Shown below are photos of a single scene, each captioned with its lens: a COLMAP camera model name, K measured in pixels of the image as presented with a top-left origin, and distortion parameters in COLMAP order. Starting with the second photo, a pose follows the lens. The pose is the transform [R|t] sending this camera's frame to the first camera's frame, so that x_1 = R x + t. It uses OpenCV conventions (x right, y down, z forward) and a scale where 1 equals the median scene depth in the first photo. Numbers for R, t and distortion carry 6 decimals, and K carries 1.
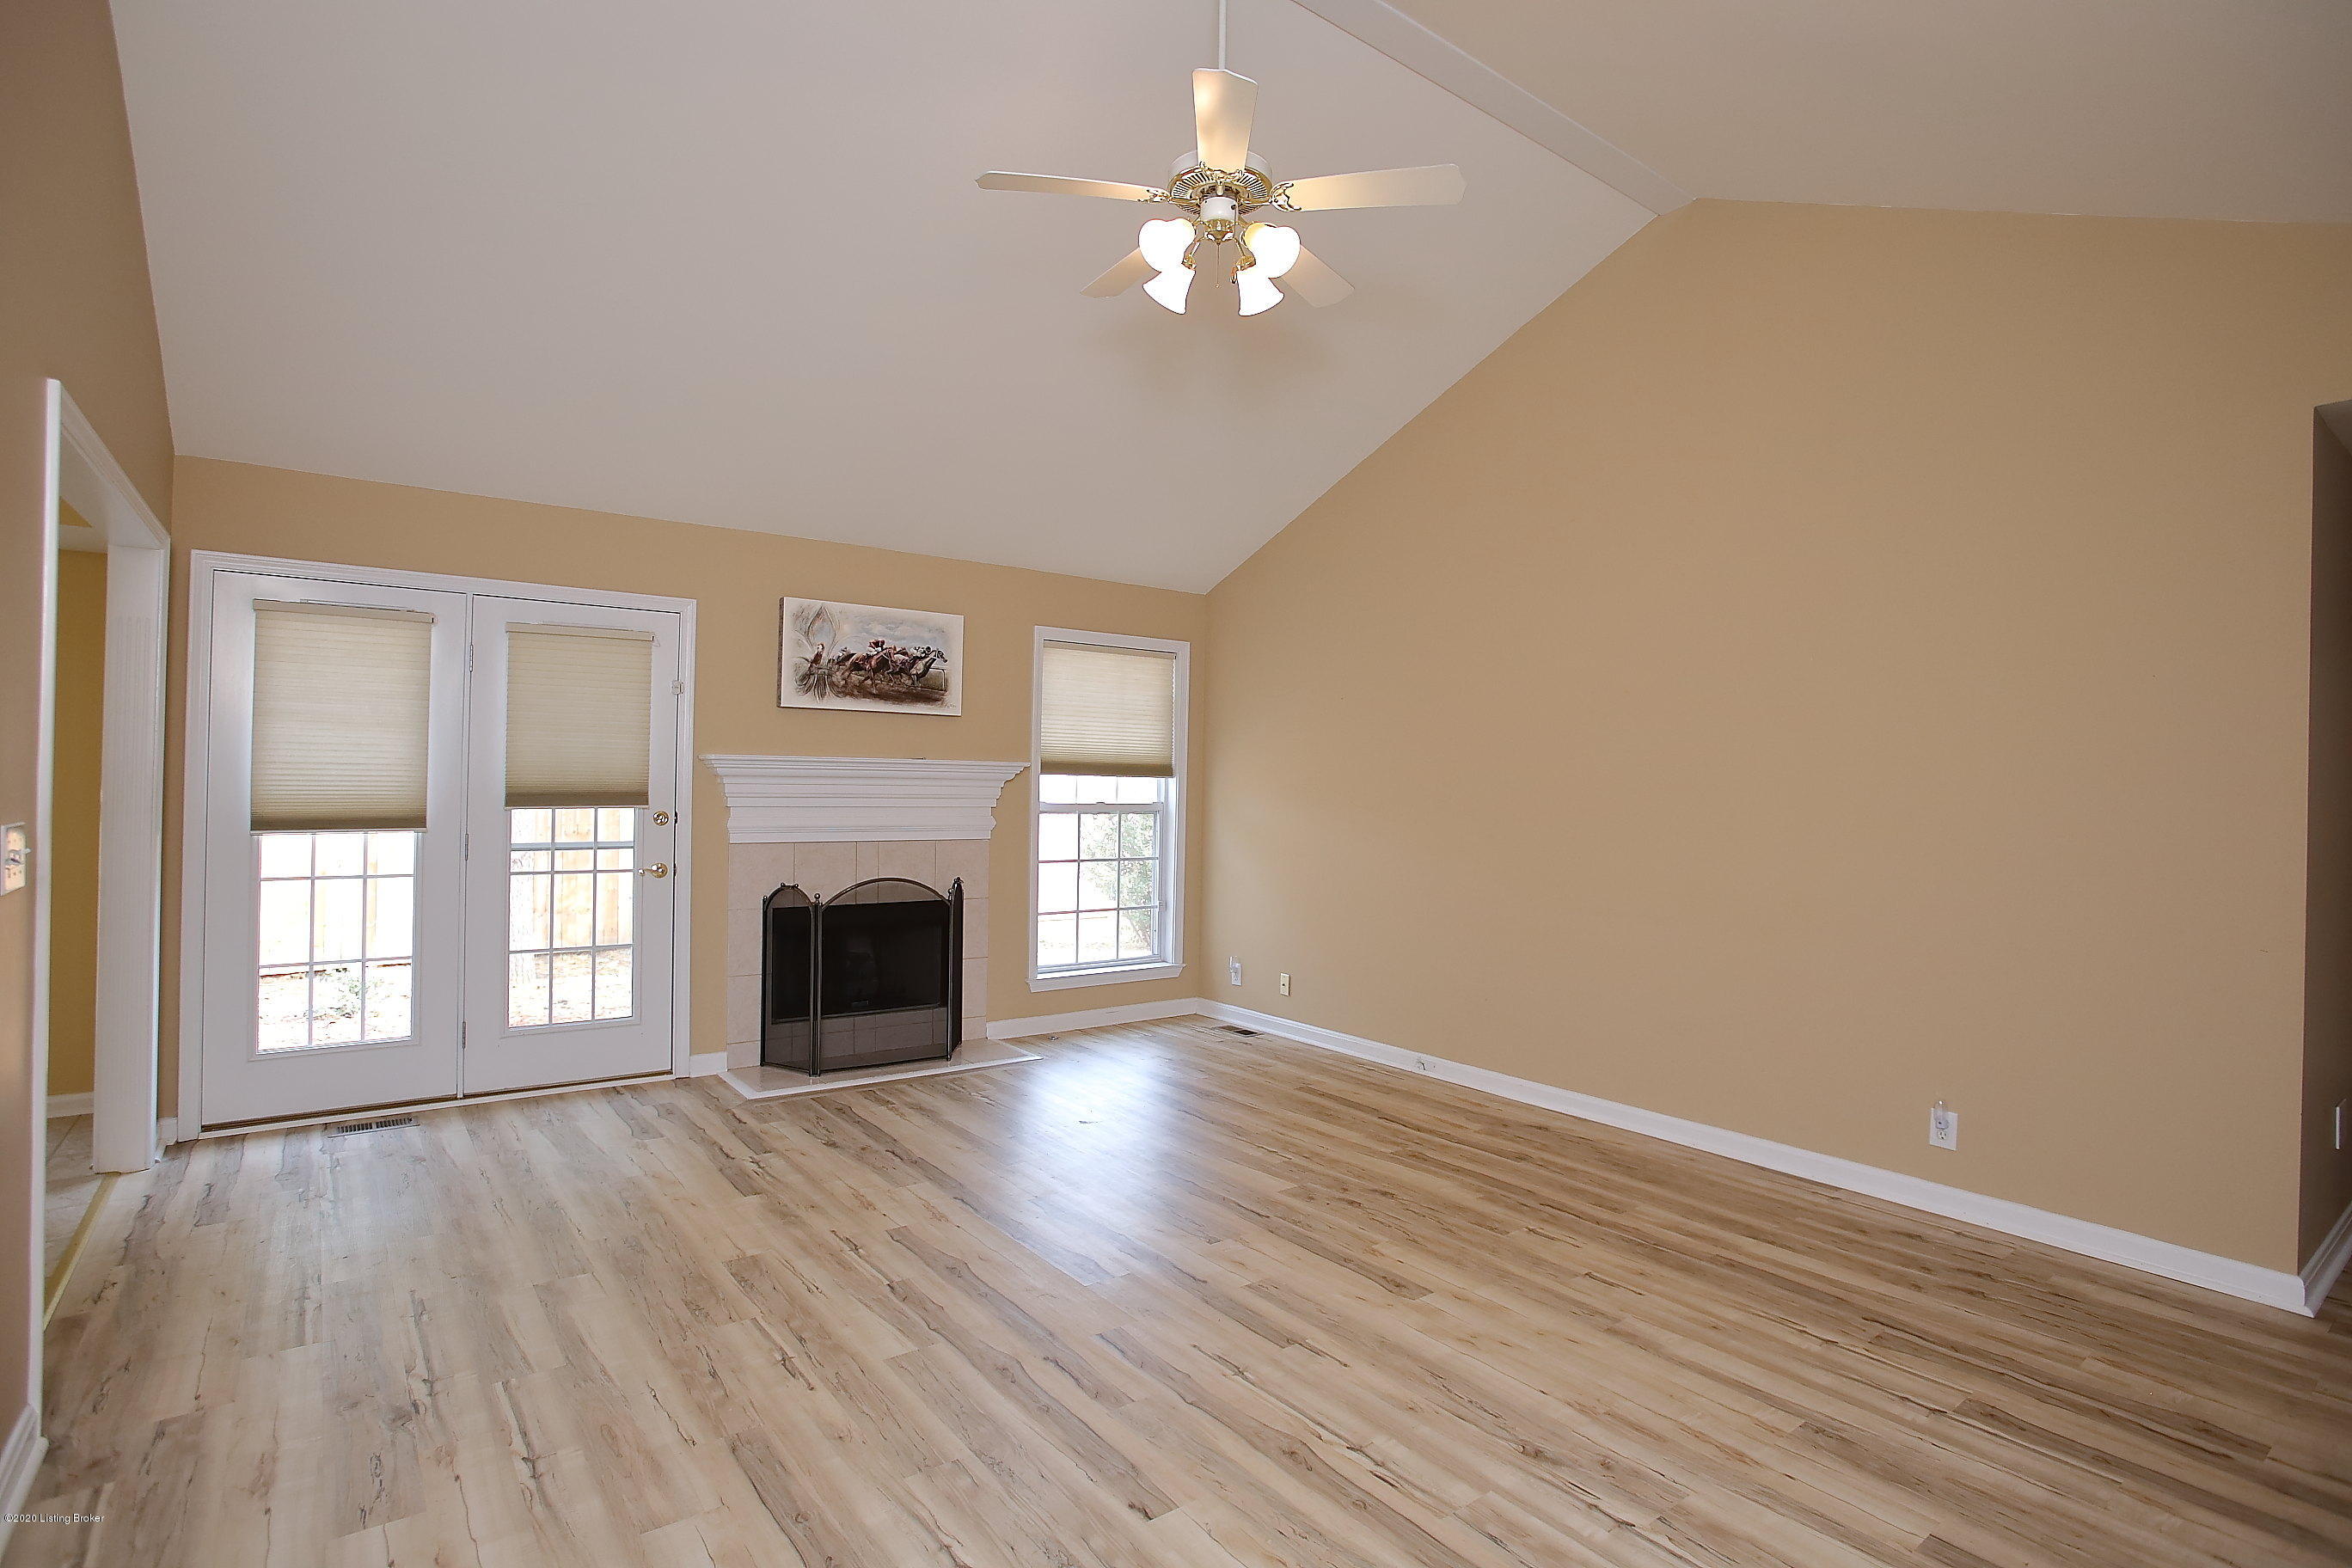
lens RADIAL K [[1138.9, 0, 1176.0], [0, 1138.9, 784.0], [0, 0, 1]] dist [0.000470, 0.000047]
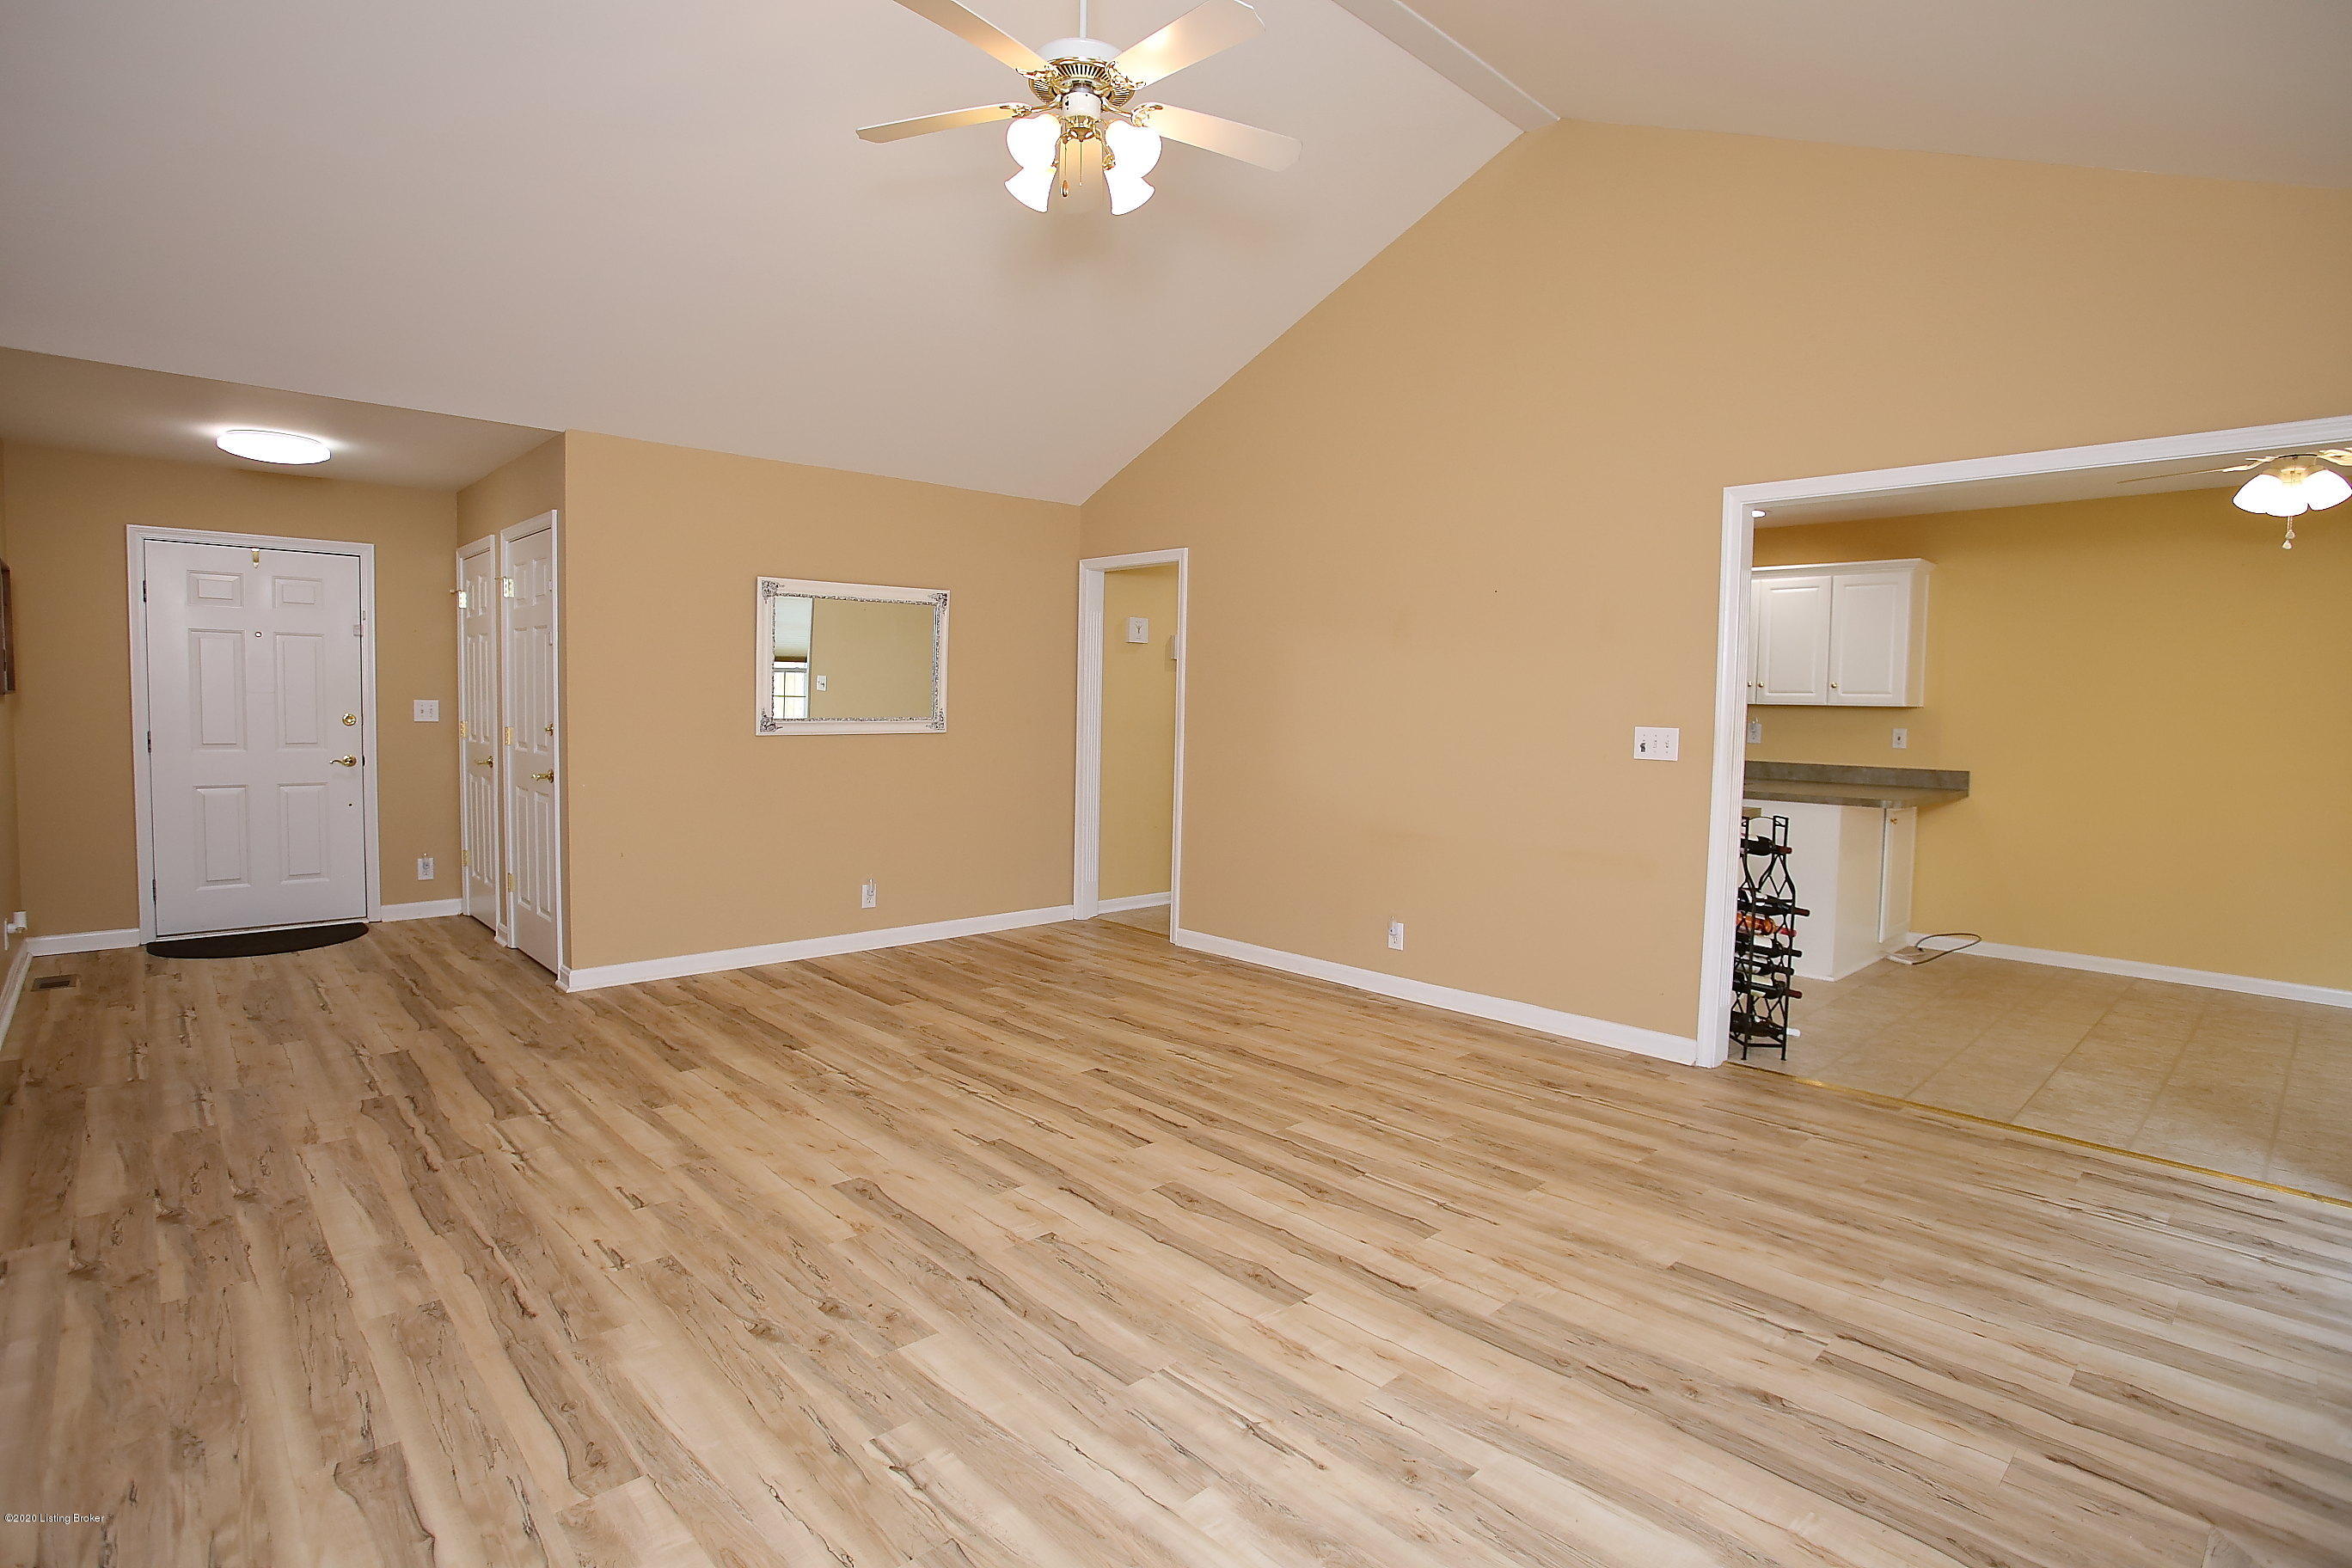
lens RADIAL K [[1152.9, 0, 1176.0], [0, 1152.9, 784.0], [0, 0, 1]] dist [-0.036344, 0.000550]
pose [[-0.994134, -0.028448, -0.104346, 0.040635], [-0.036527, 0.996412, 0.076346, 0.006917], [0.101799, 0.079709, -0.991606, 2.001944]]
